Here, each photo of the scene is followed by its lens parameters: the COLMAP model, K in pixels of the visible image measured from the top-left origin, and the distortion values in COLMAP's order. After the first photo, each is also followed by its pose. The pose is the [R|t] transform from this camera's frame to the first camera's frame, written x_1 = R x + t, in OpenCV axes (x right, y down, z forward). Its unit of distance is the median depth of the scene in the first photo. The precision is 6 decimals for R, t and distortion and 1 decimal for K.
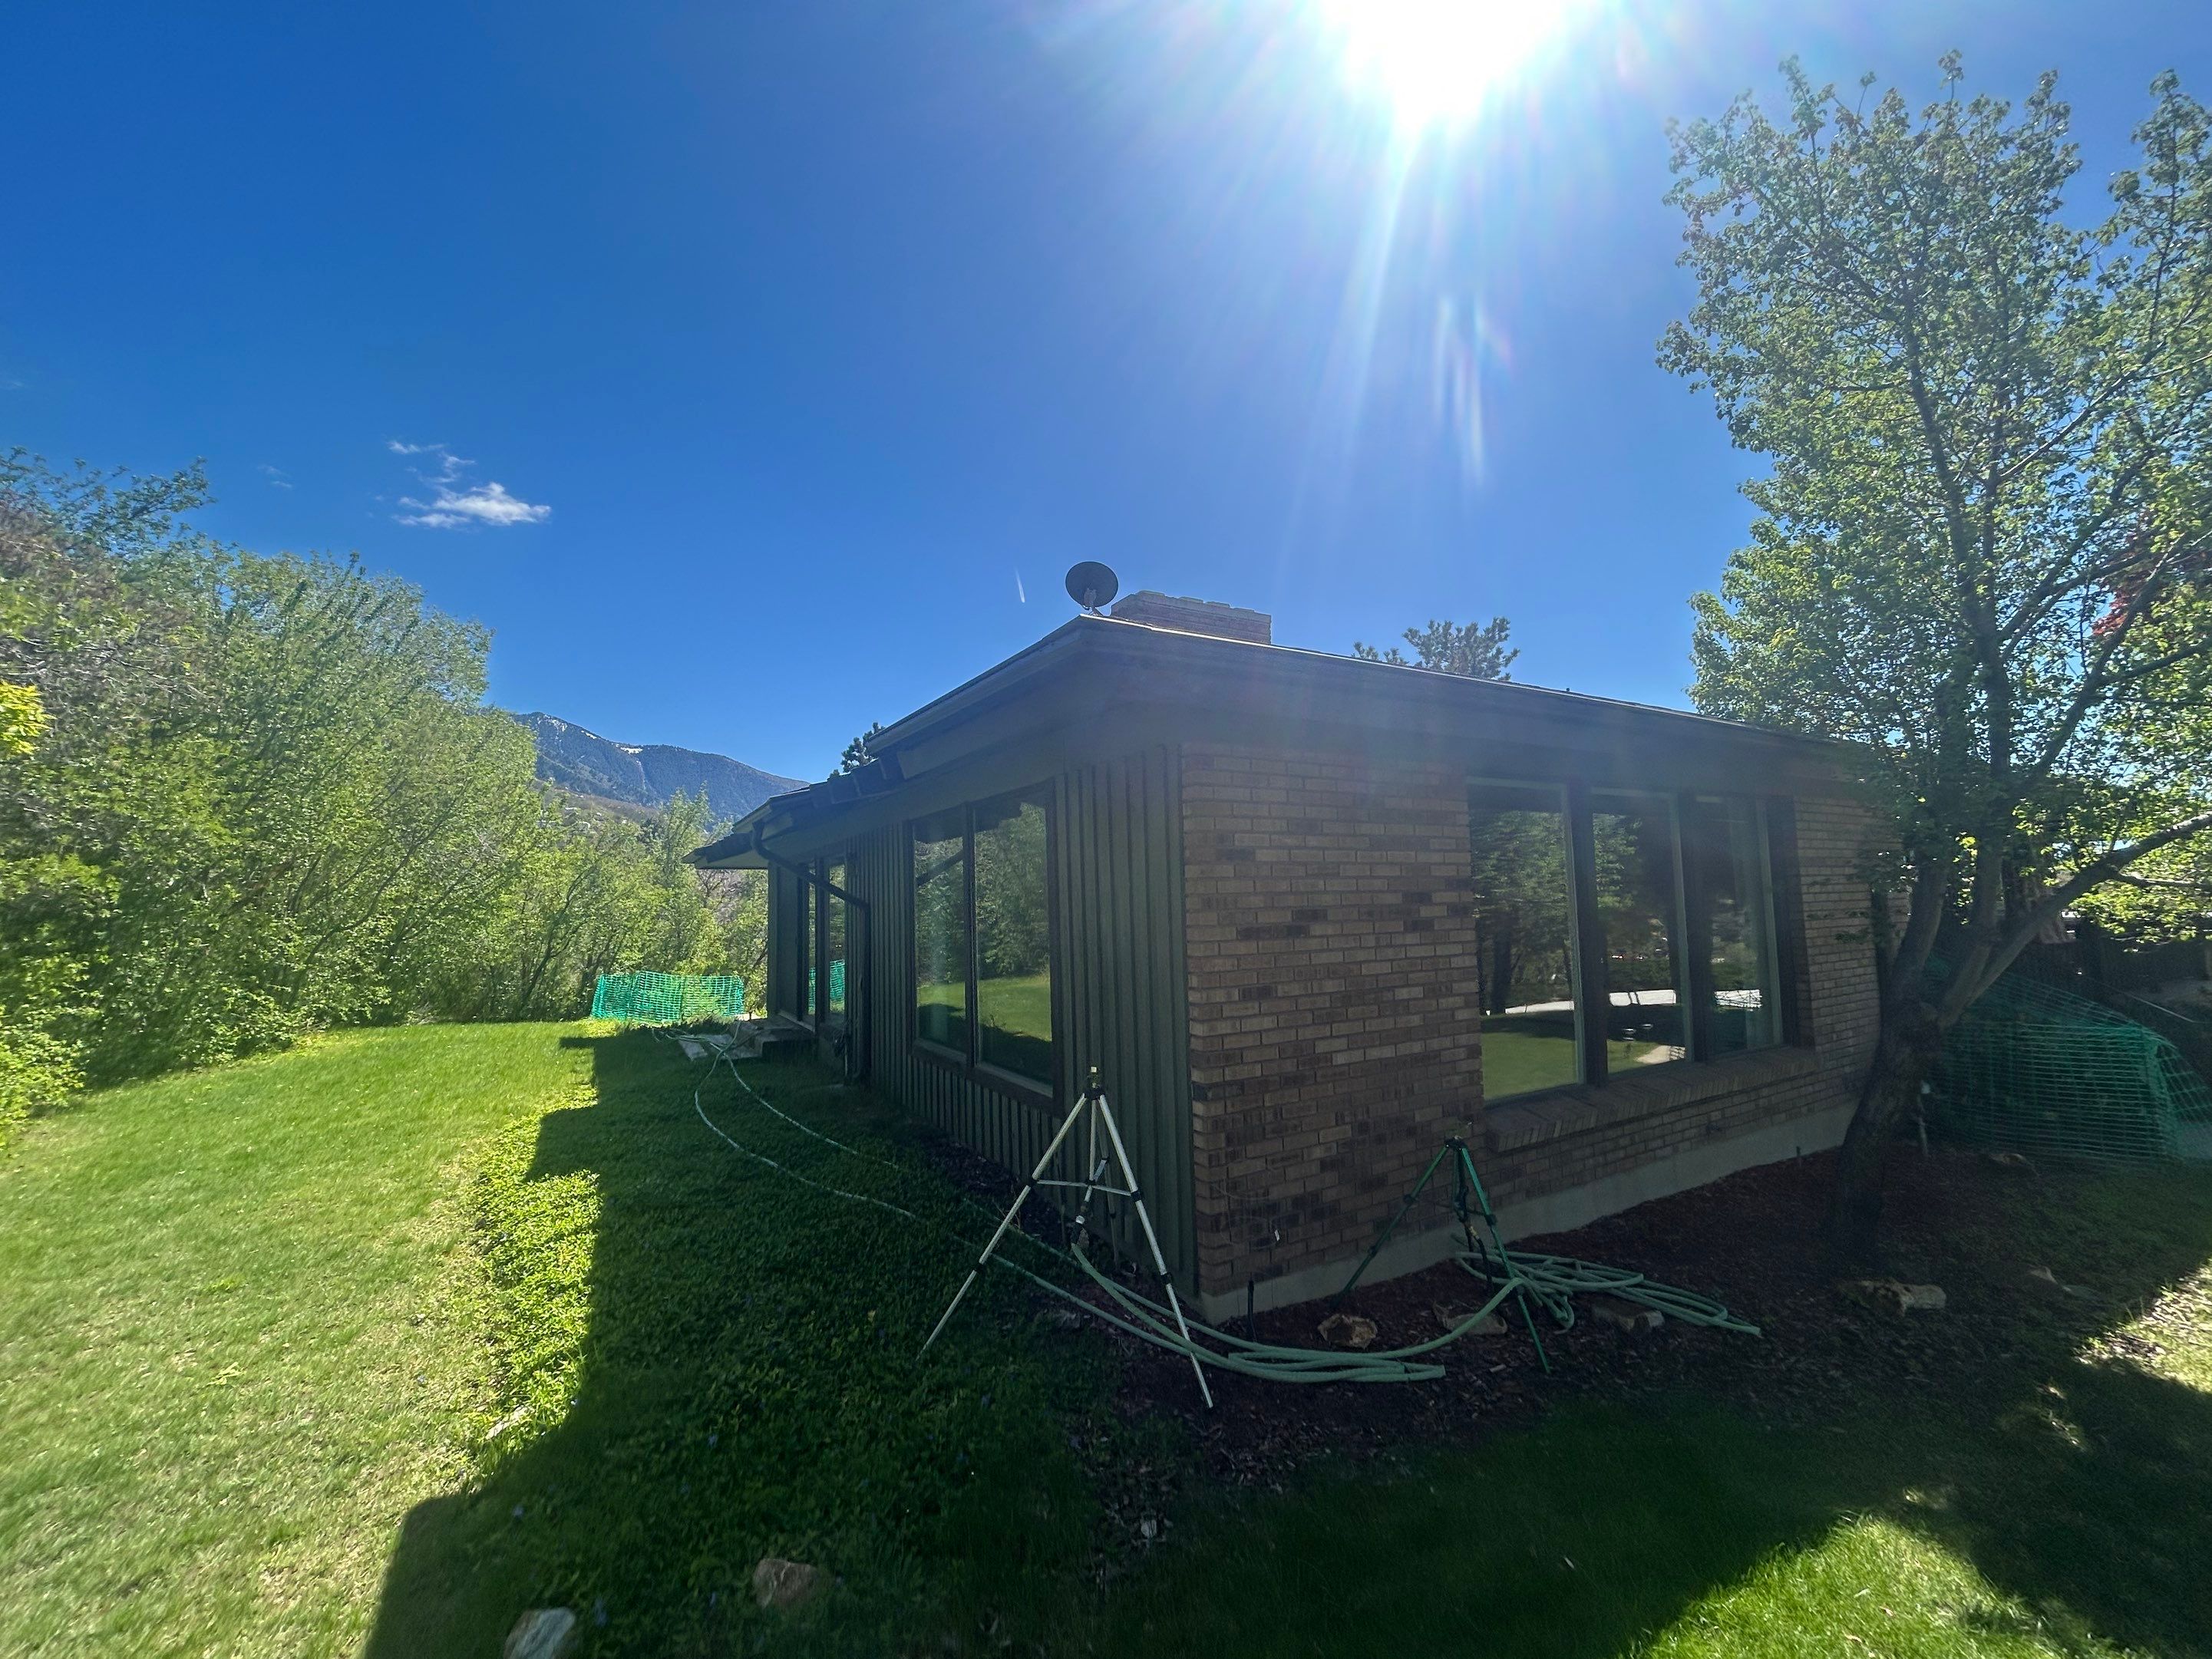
lens RADIAL K [[882.1, 0, 1104.9], [0, 882.1, 833.8], [0, 0, 1]] dist [0.003261, -0.000006]
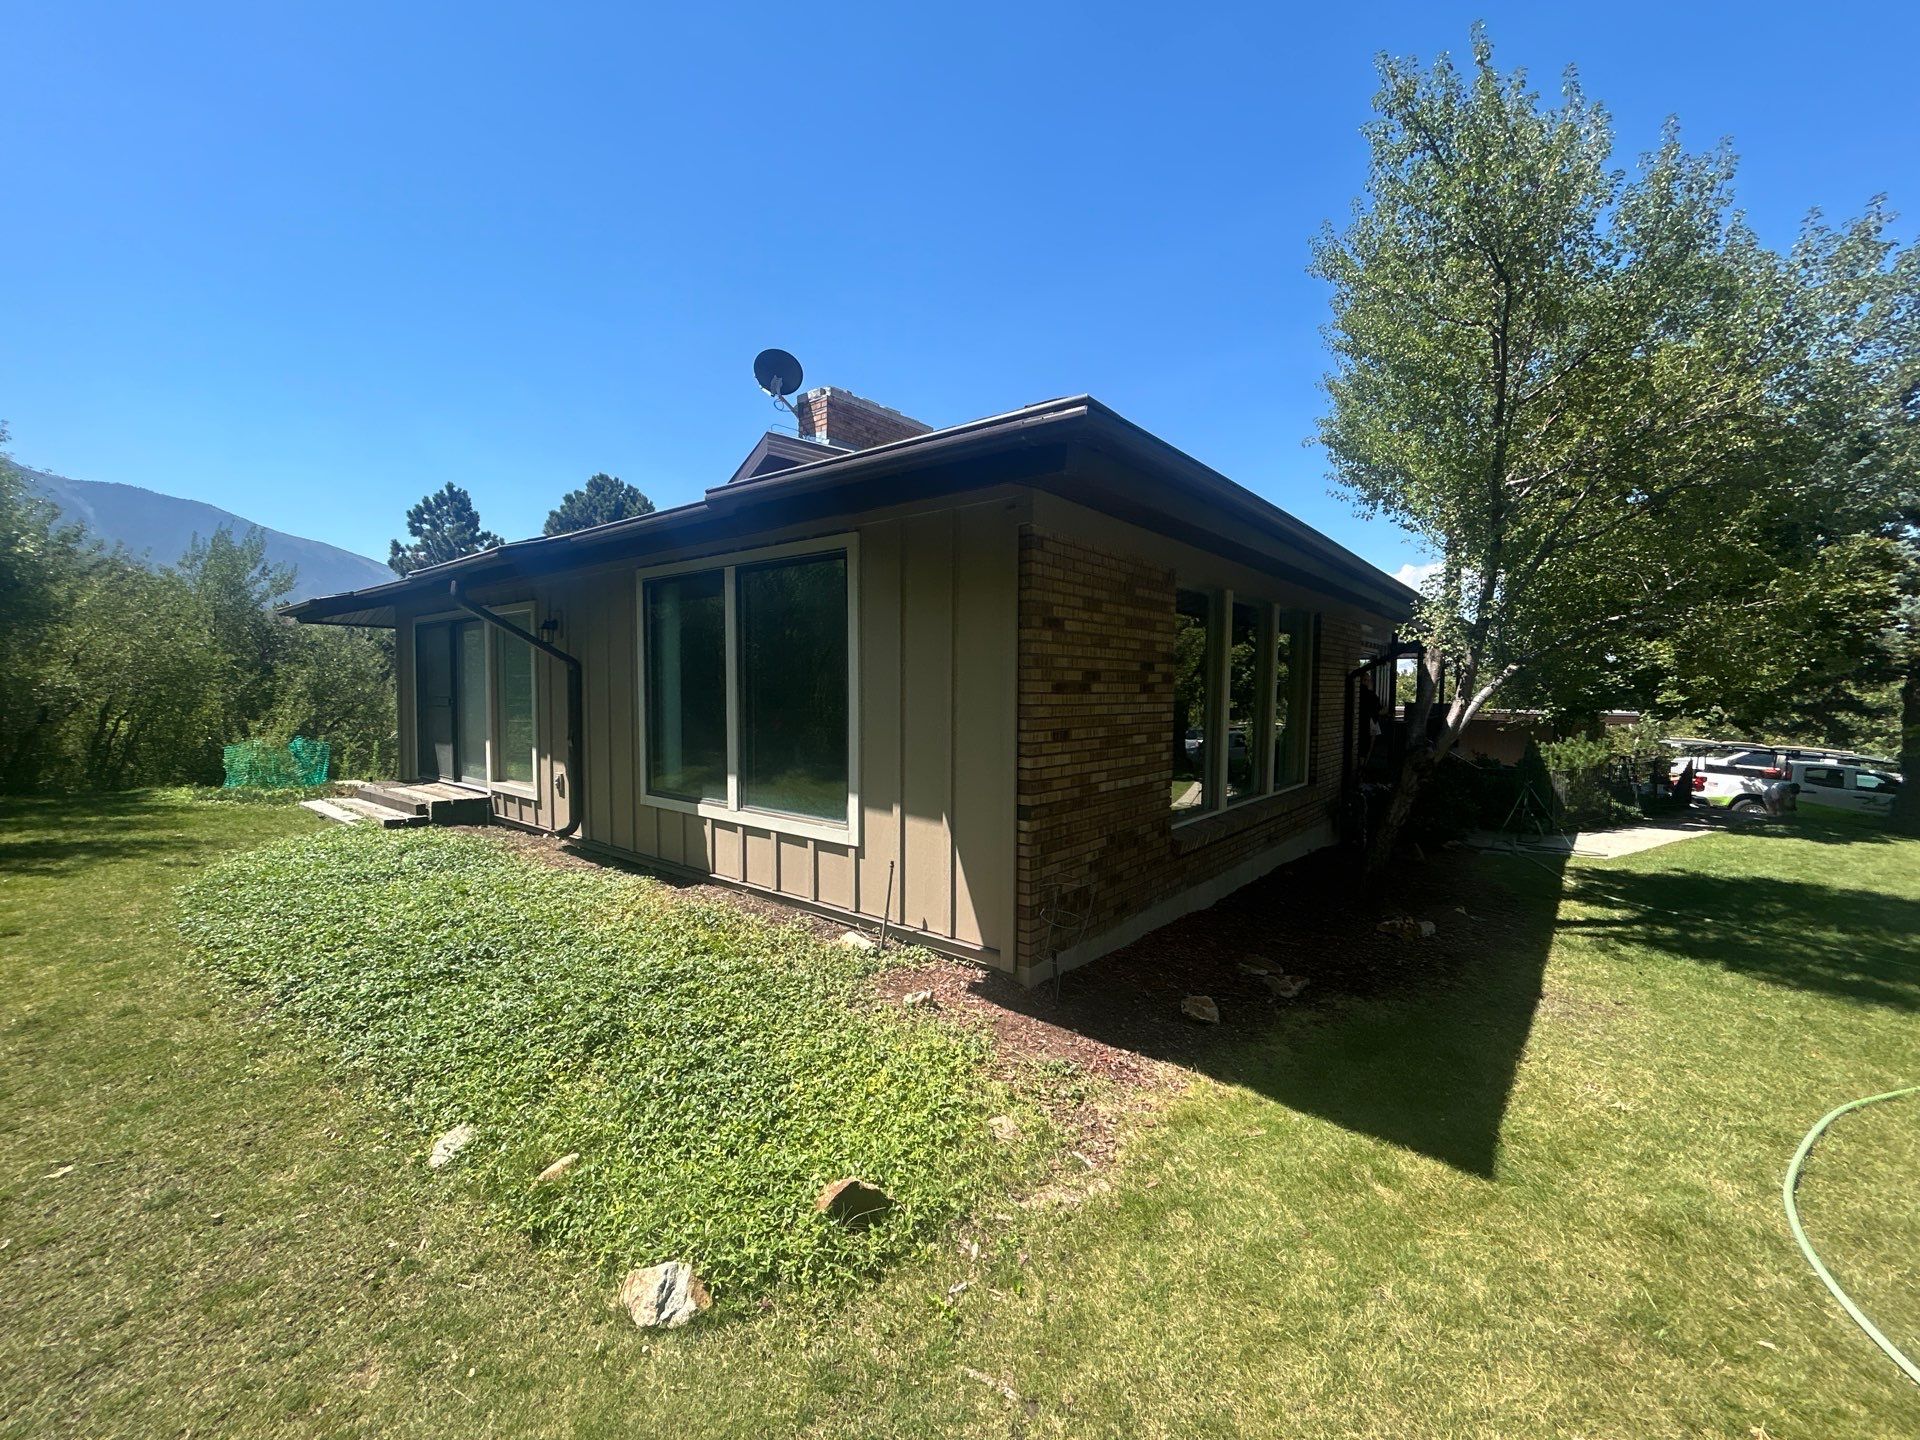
lens RADIAL K [[765.8, 0, 959.1], [0, 765.8, 723.7], [0, 0, 1]] dist [0.003261, -0.000006]
pose [[0.944633, 0.010962, 0.327945, -0.305627], [-0.052898, 0.991457, 0.119228, 0.039502], [-0.323836, -0.129974, 0.937143, 0.026584]]
